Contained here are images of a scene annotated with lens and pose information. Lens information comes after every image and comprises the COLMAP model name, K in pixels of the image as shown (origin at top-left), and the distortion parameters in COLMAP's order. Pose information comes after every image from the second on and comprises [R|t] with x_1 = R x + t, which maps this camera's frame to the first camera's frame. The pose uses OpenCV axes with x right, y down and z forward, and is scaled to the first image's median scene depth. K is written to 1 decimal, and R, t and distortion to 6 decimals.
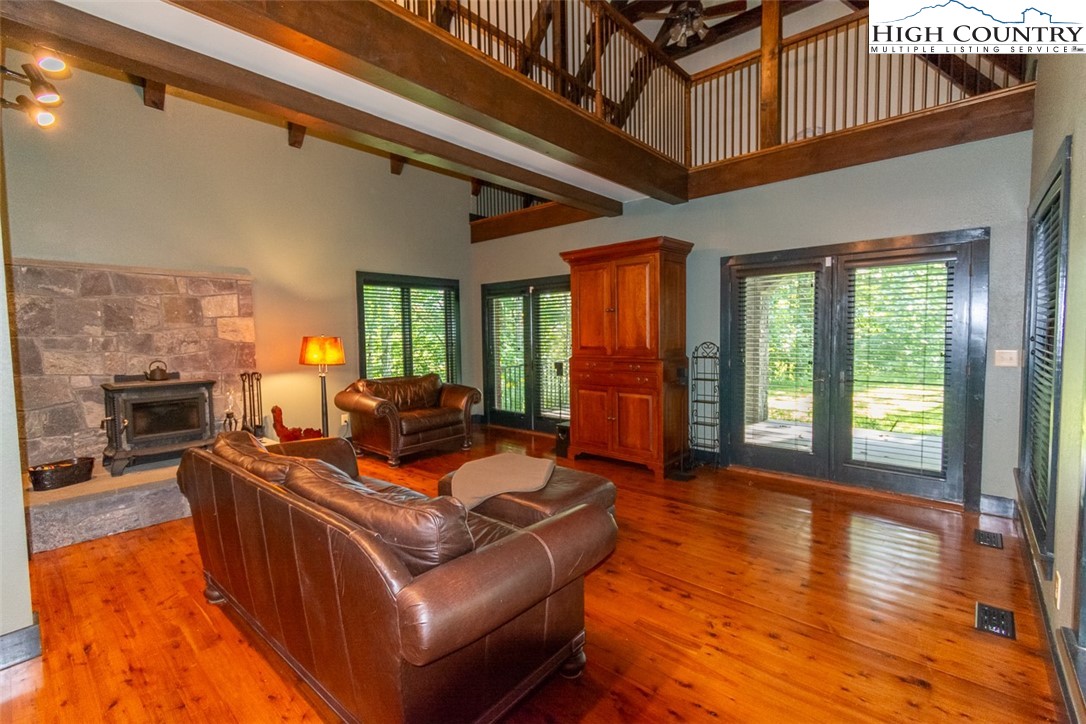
lens RADIAL K [[477.7, 0, 545.1], [0, 477.7, 357.7], [0, 0, 1]] dist [0.005764, -0.002915]
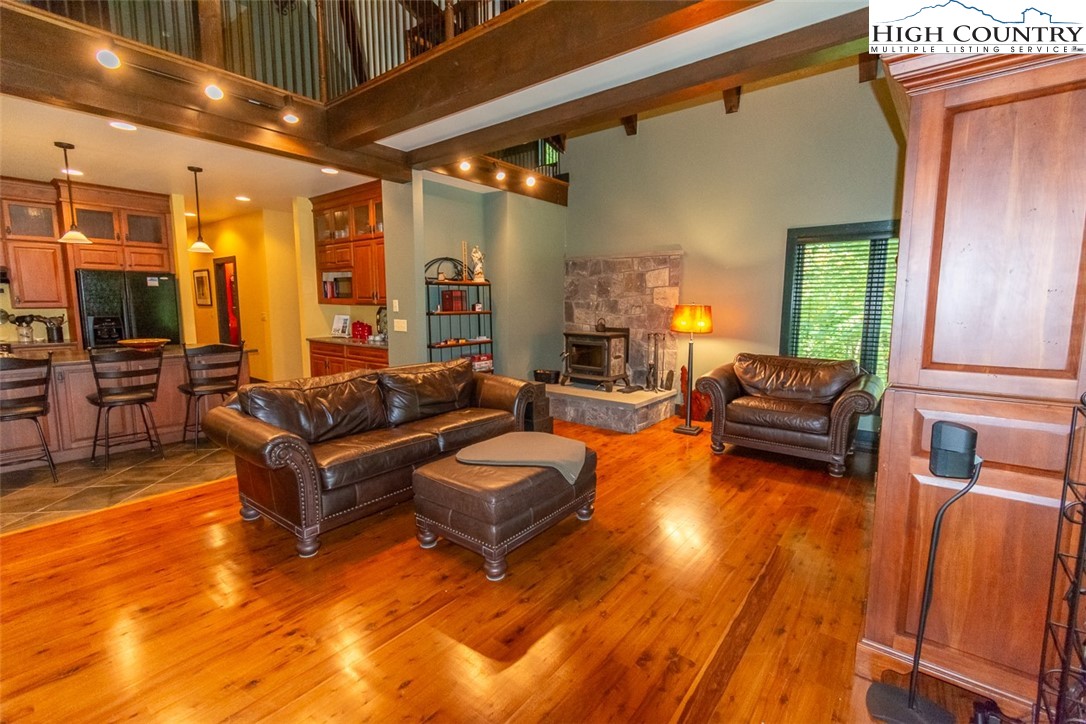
lens RADIAL K [[477.7, 0, 546.3], [0, 477.7, 358.1], [0, 0, 1]] dist [0.005764, -0.002915]
pose [[0.047613, 0.133324, -0.989928, 0.587608], [-0.060355, 0.989625, 0.130380, -0.048448], [0.997041, 0.053540, 0.055166, 0.679041]]
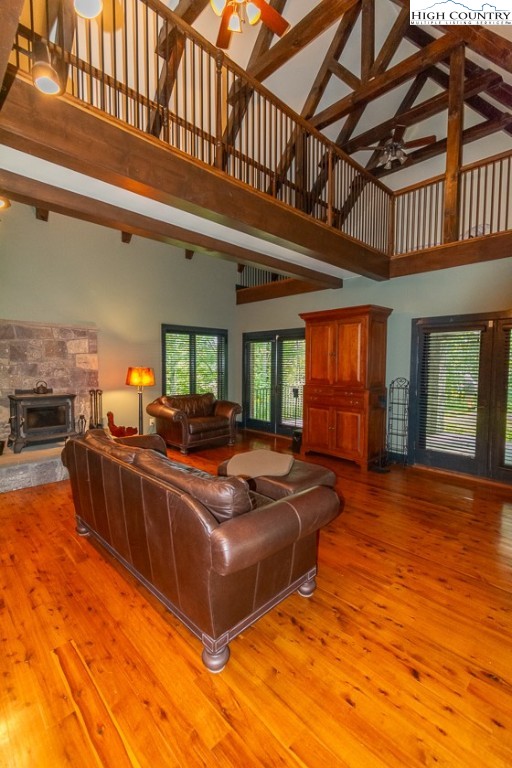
lens RADIAL K [[337.8, 0, 253.4], [0, 337.8, 380.7], [0, 0, 1]] dist [0.005764, -0.002915]
pose [[0.996415, 0.026097, -0.080472, -0.020403], [-0.026016, 0.999659, 0.002045, -0.014364], [0.080498, 0.000055, 0.996755, -0.049674]]
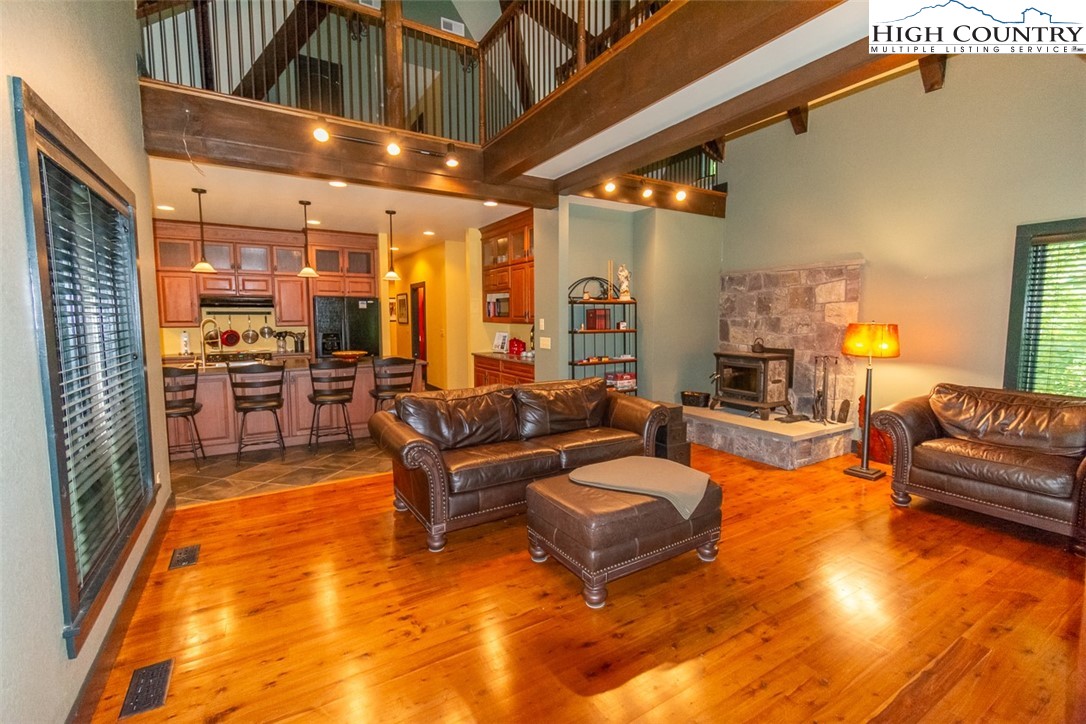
lens RADIAL K [[477.7, 0, 545.9], [0, 477.7, 357.8], [0, 0, 1]] dist [0.005764, -0.002915]
pose [[-0.302444, 0.096275, -0.948293, 0.573178], [-0.047336, 0.992141, 0.115824, -0.057920], [0.951991, 0.079919, -0.295510, 0.747610]]
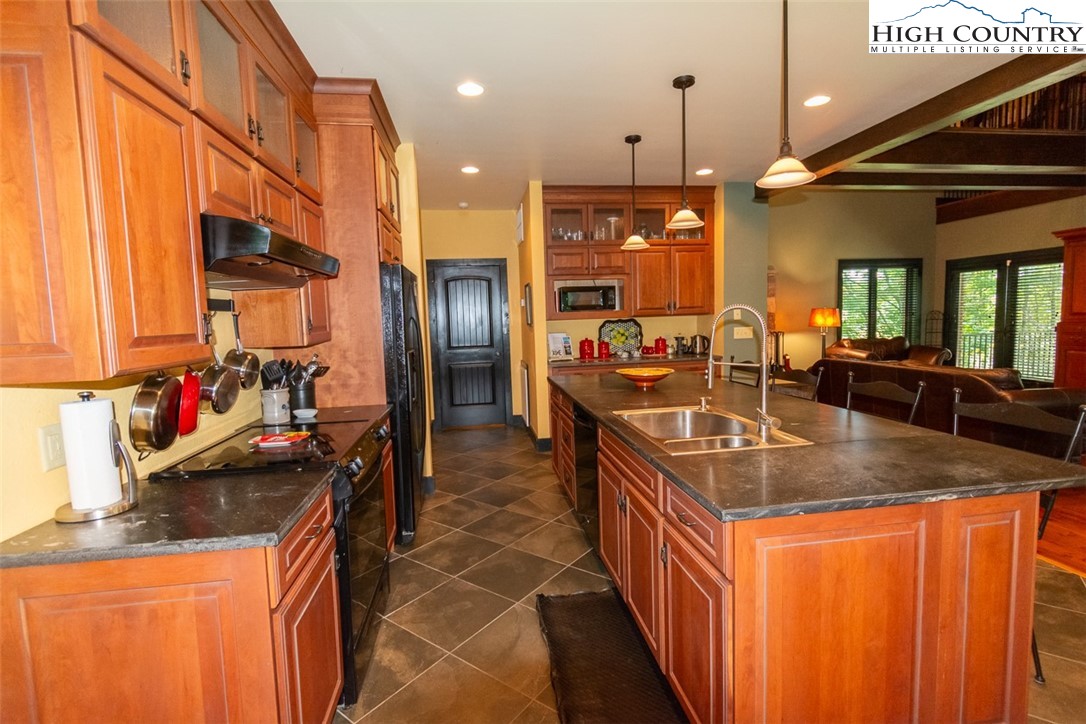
lens RADIAL K [[504.7, 0, 546.3], [0, 504.7, 362.6], [0, 0, 1]] dist [-0.003284, -0.002282]
pose [[0.760352, 0.050909, -0.647513, -0.108221], [-0.014895, 0.998028, 0.060977, 0.045163], [0.649341, -0.036720, 0.759611, -0.810061]]
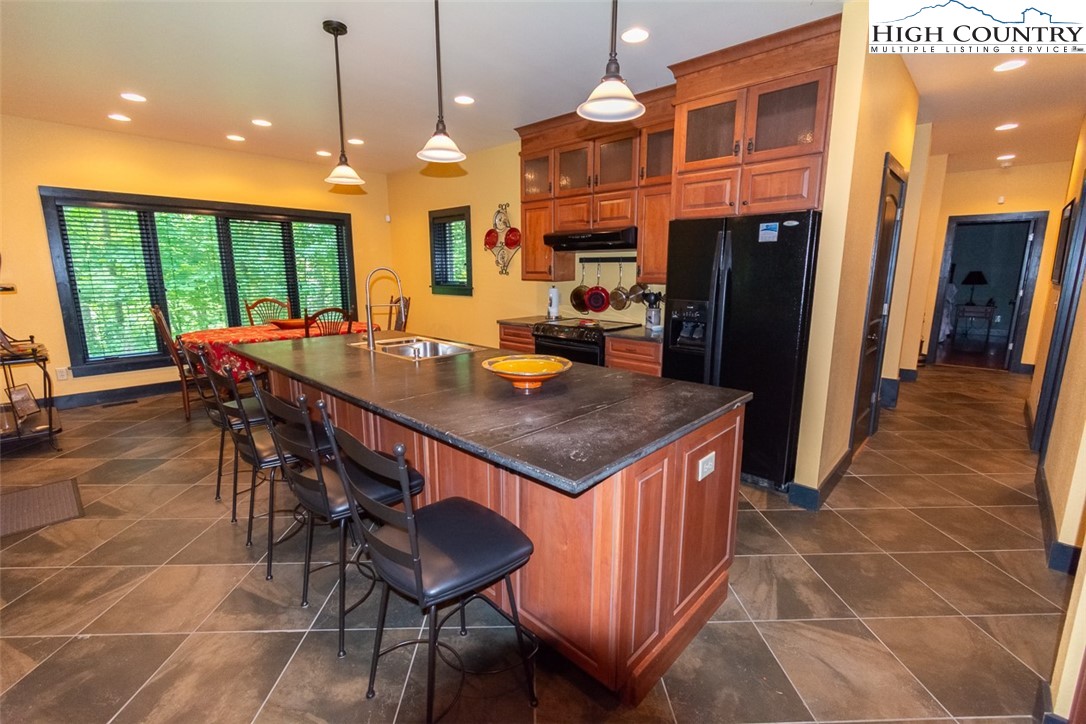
lens RADIAL K [[477.7, 0, 544.5], [0, 477.7, 358.2], [0, 0, 1]] dist [0.005764, -0.002915]
pose [[-0.999275, 0.006373, 0.037530, -0.521880], [0.015127, 0.971184, 0.237851, -0.013111], [-0.034933, 0.238246, -0.970576, 0.315382]]
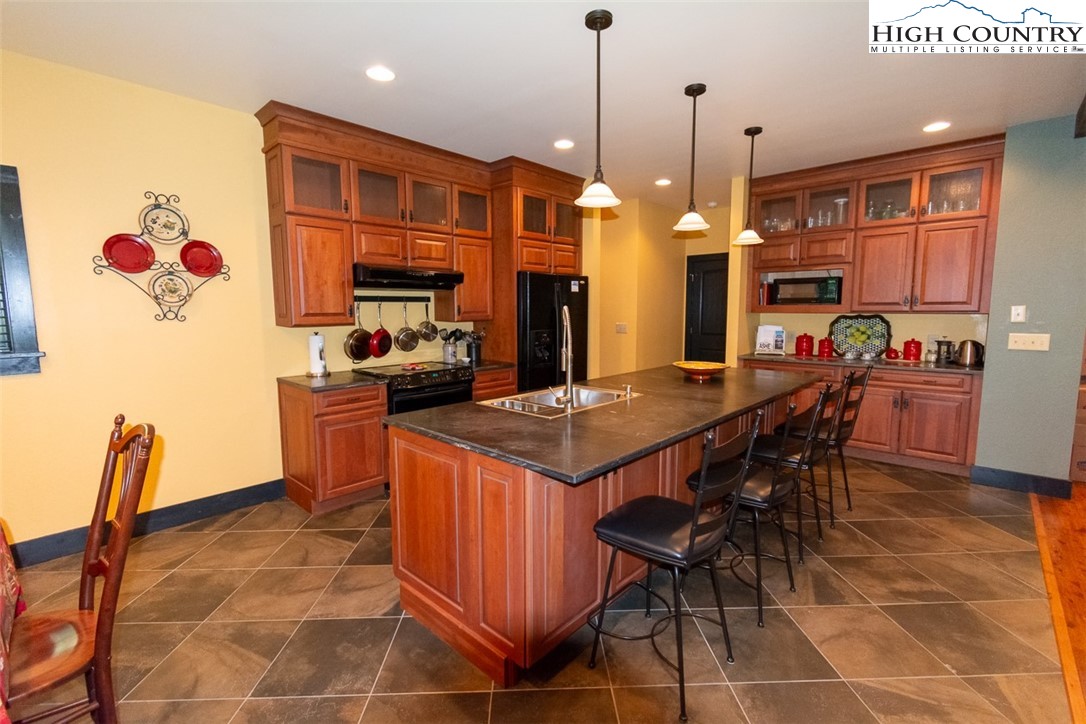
lens RADIAL K [[477.7, 0, 546.3], [0, 477.7, 360.0], [0, 0, 1]] dist [0.005764, -0.002915]
pose [[-0.032852, 0.124740, -0.991645, 0.273176], [-0.050857, 0.990687, 0.126305, 0.011144], [0.998166, 0.054581, -0.026202, -0.360632]]
